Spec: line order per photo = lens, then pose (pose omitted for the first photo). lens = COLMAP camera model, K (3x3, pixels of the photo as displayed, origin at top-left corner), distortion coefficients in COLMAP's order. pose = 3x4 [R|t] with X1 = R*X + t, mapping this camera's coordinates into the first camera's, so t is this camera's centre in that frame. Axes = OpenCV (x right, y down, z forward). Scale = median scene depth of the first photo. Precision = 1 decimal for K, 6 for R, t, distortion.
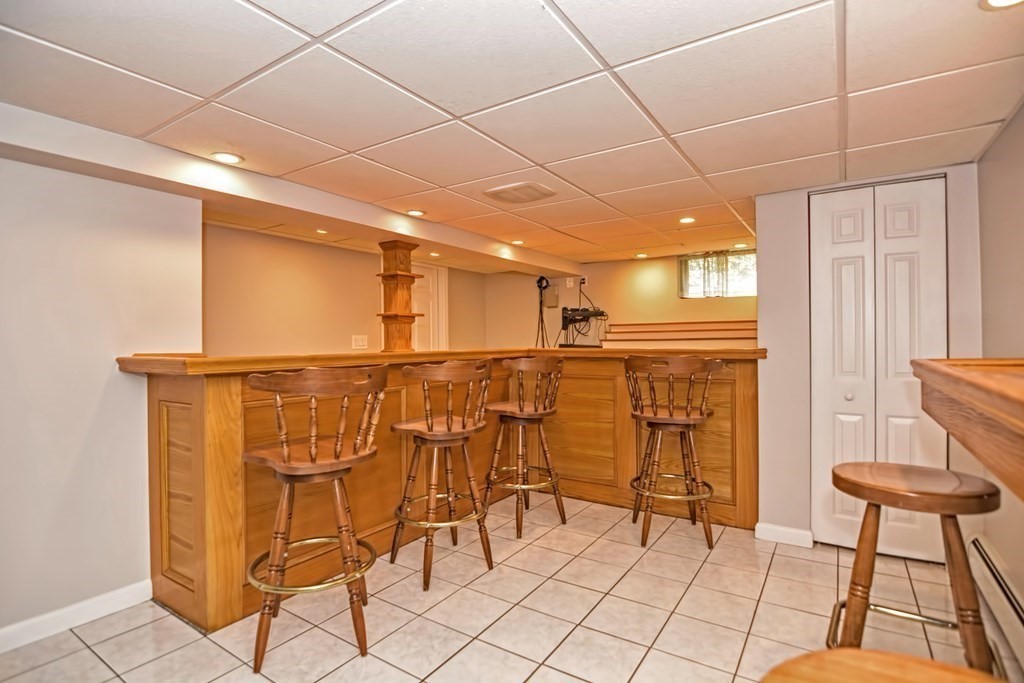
lens RADIAL K [[495.2, 0, 510.6], [0, 495.2, 343.2], [0, 0, 1]] dist [-0.010782, -0.007655]
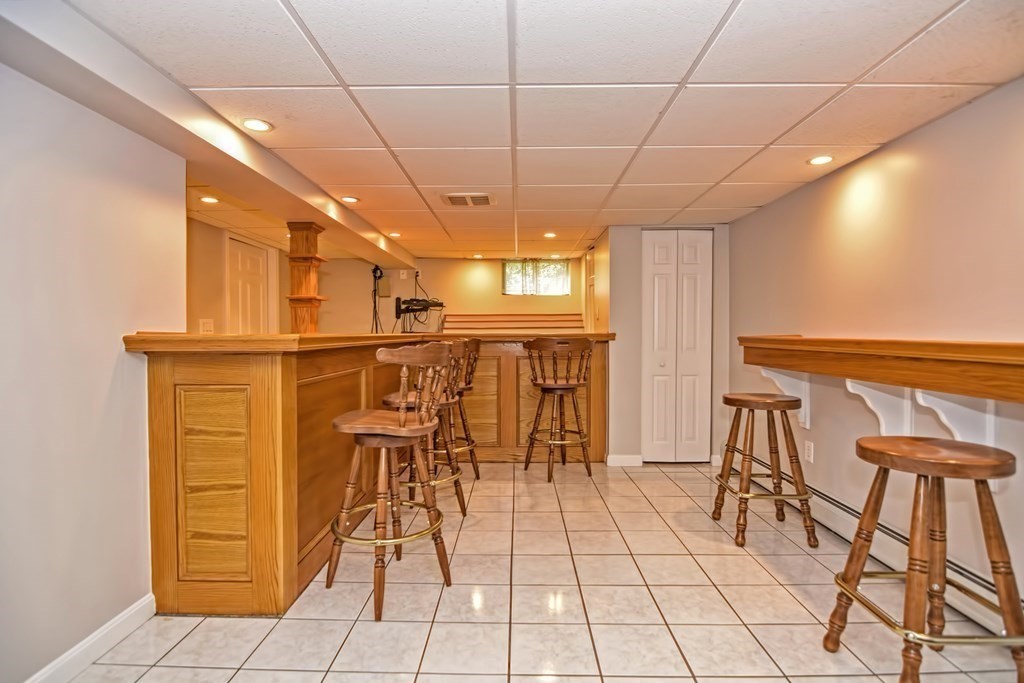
lens RADIAL K [[495.2, 0, 505.9], [0, 495.2, 343.4], [0, 0, 1]] dist [-0.010782, -0.007655]
pose [[0.843355, -0.004642, 0.537337, -0.425530], [-0.003032, 0.999906, 0.013396, 0.018227], [-0.537348, -0.012927, 0.843261, -0.035235]]
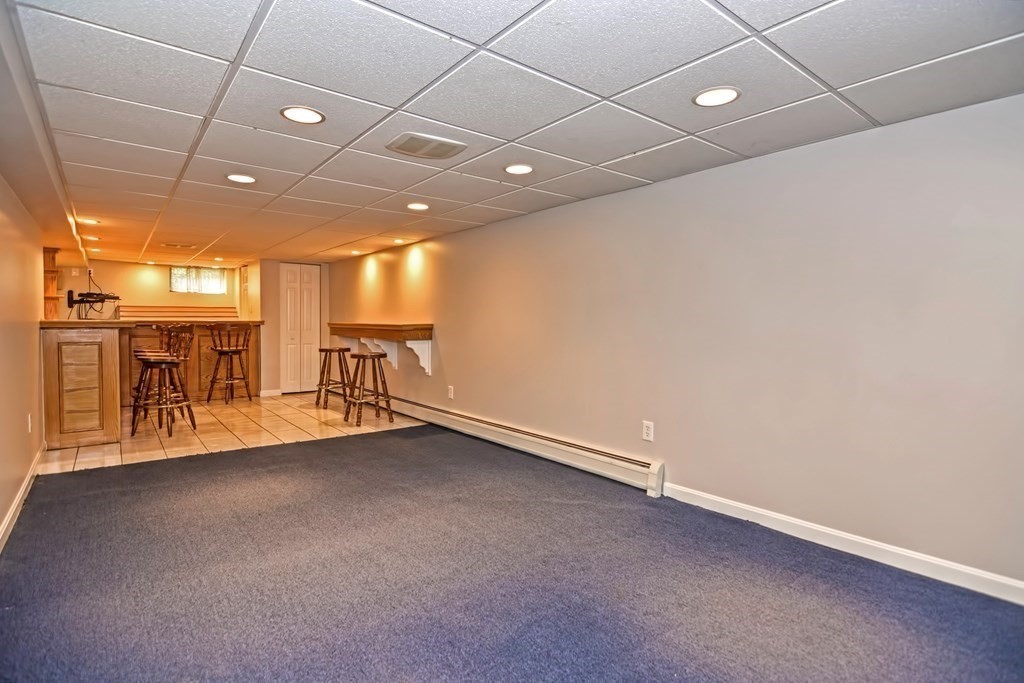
lens RADIAL K [[495.2, 0, 507.5], [0, 495.2, 339.4], [0, 0, 1]] dist [-0.010782, -0.007655]
pose [[0.294504, -0.024223, 0.955343, -1.239102], [-0.004565, 0.999632, 0.026753, 0.027165], [-0.955639, -0.012240, 0.294285, -0.755538]]
